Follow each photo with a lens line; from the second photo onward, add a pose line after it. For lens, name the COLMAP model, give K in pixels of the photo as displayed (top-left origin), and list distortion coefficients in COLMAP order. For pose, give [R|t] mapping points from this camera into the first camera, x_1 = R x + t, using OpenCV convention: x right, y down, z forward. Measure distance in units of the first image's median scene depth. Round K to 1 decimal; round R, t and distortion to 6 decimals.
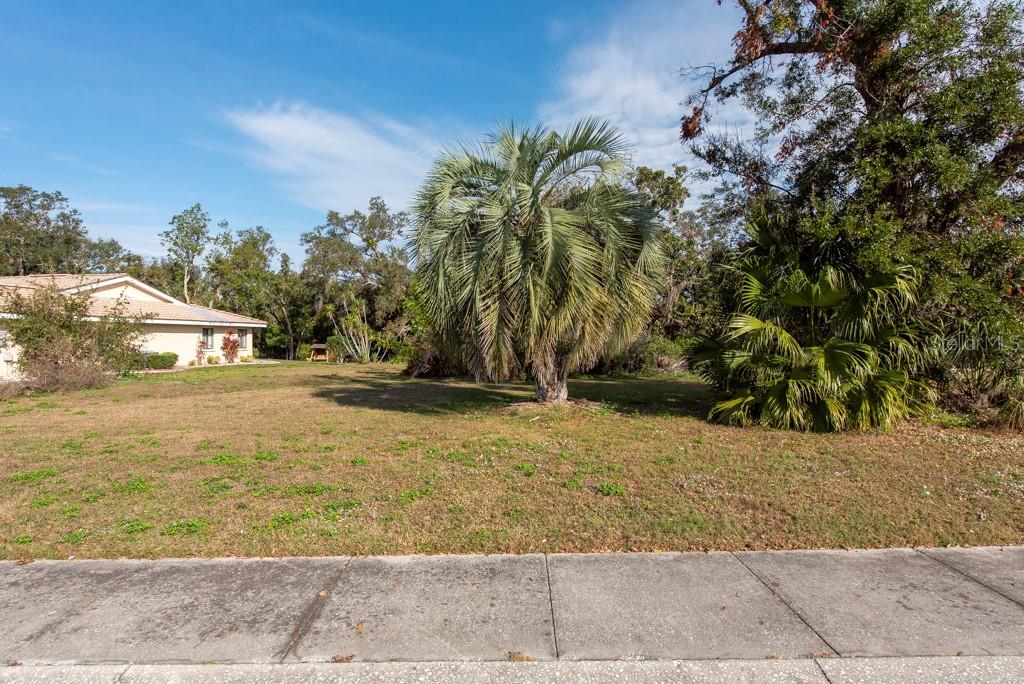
lens RADIAL K [[505.9, 0, 511.4], [0, 505.9, 339.9], [0, 0, 1]] dist [0.002722, 0.000243]
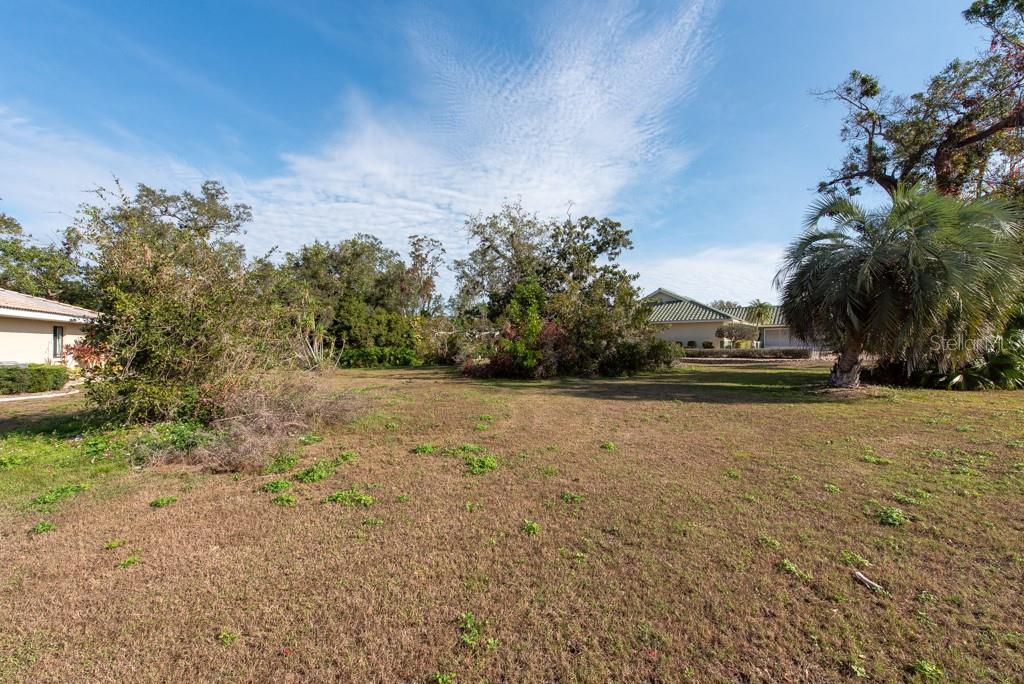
lens RADIAL K [[399.8, 0, 509.4], [0, 399.8, 343.4], [0, 0, 1]] dist [0.003338, -0.000399]
pose [[0.788180, 0.003787, 0.615434, -1.068619], [0.002097, 0.999959, -0.008839, 0.011215], [-0.615442, 0.008257, 0.788139, 0.545486]]
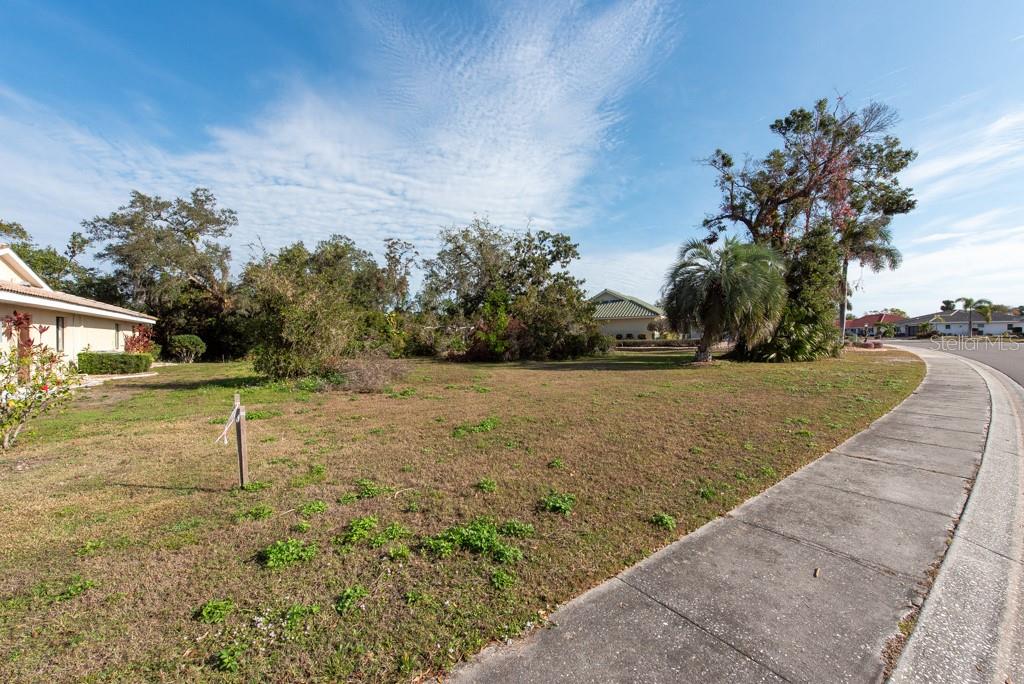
lens RADIAL K [[399.8, 0, 509.4], [0, 399.8, 343.4], [0, 0, 1]] dist [0.003338, -0.000399]
pose [[0.727601, -0.010224, 0.685925, -1.355181], [0.009628, 0.999943, 0.004692, 0.026443], [-0.685933, 0.003190, 0.727657, 0.255678]]
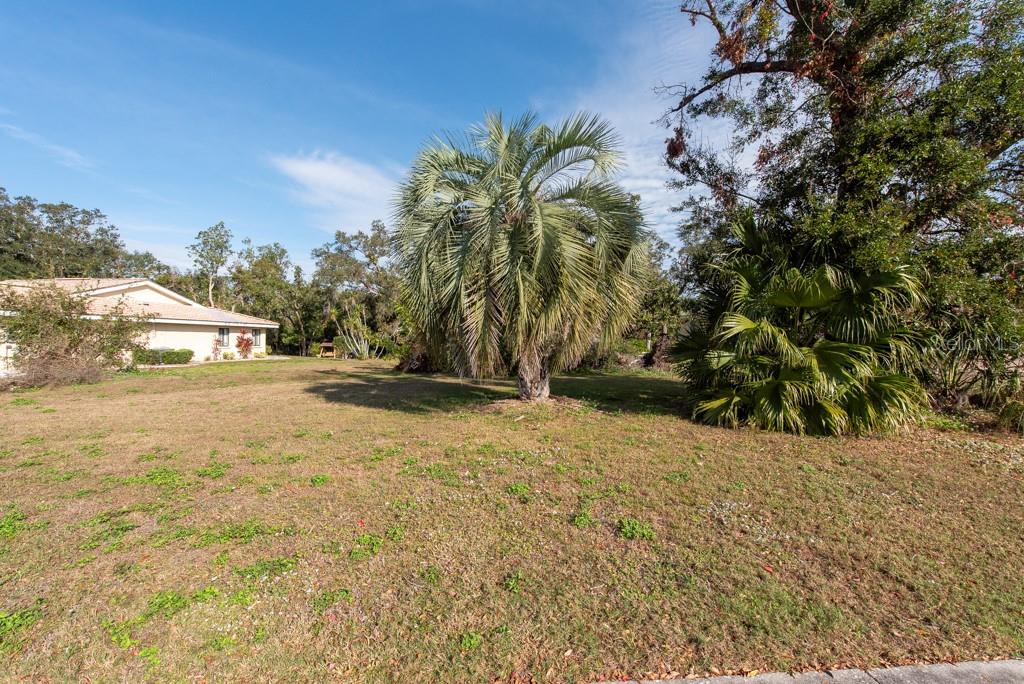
lens RADIAL K [[397.2, 0, 512.0], [0, 397.2, 342.0], [0, 0, 1]] dist [0.002753, -0.000013]
pose [[0.998206, 0.007052, 0.059457, -0.011624], [-0.007199, 0.999972, 0.002255, 0.003169], [-0.059439, -0.002679, 0.998228, 0.159374]]
